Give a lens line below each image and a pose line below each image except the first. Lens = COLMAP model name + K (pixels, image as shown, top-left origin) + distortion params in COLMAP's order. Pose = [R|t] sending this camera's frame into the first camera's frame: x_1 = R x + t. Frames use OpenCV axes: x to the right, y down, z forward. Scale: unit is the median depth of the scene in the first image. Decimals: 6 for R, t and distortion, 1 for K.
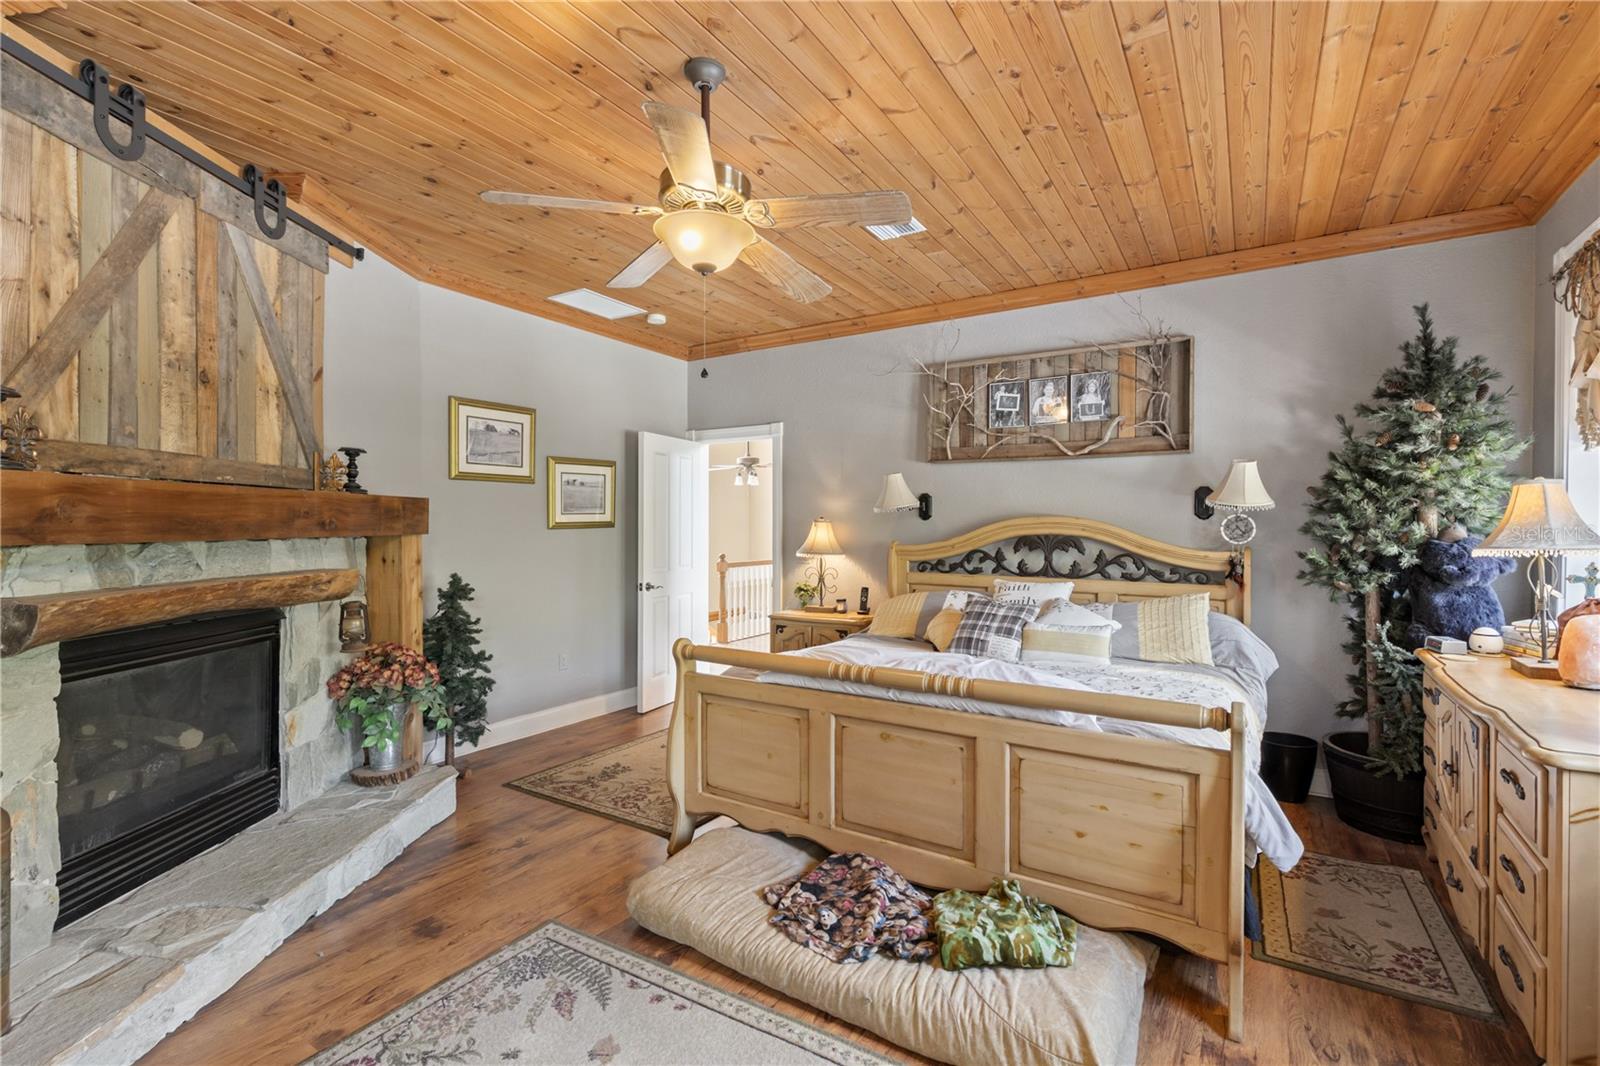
lens RADIAL K [[726.1, 0, 791.8], [0, 726.1, 530.7], [0, 0, 1]] dist [0.006154, 0.000664]
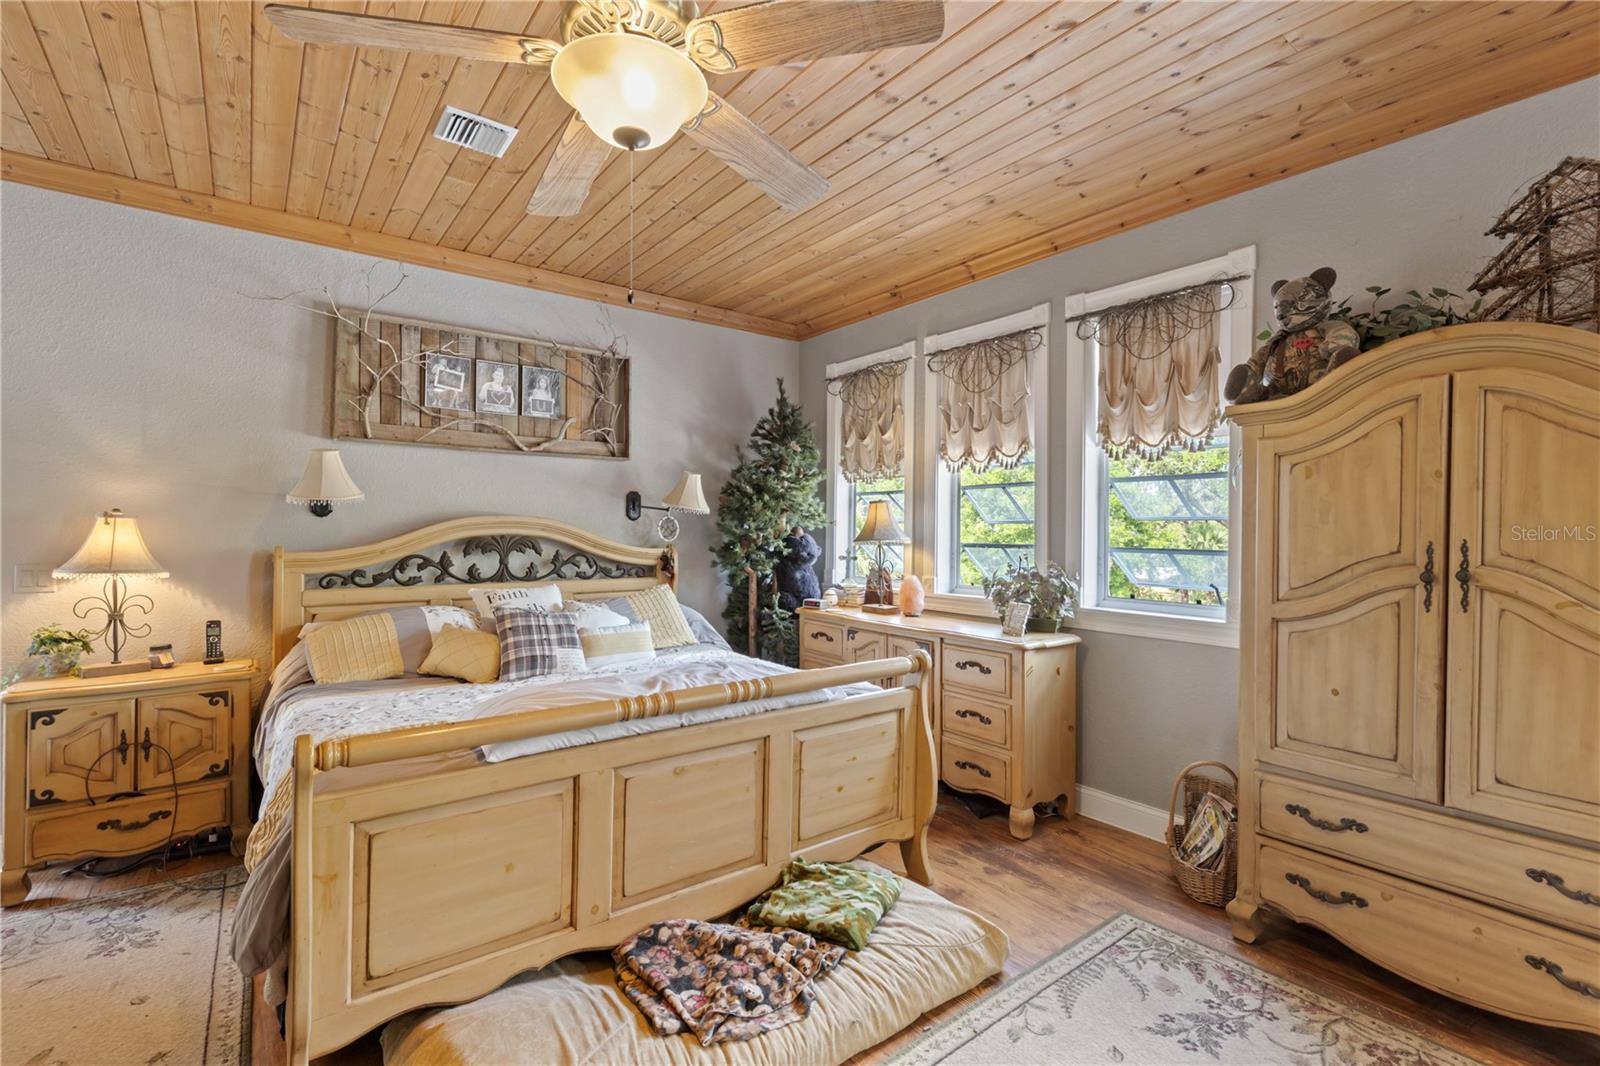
lens RADIAL K [[726.1, 0, 797.4], [0, 726.1, 528.2], [0, 0, 1]] dist [0.006154, 0.000664]
pose [[0.338065, -0.000607, 0.941122, -0.402828], [0.002699, 0.999996, -0.000325, -0.002110], [-0.941119, 0.002650, 0.338066, 0.366422]]
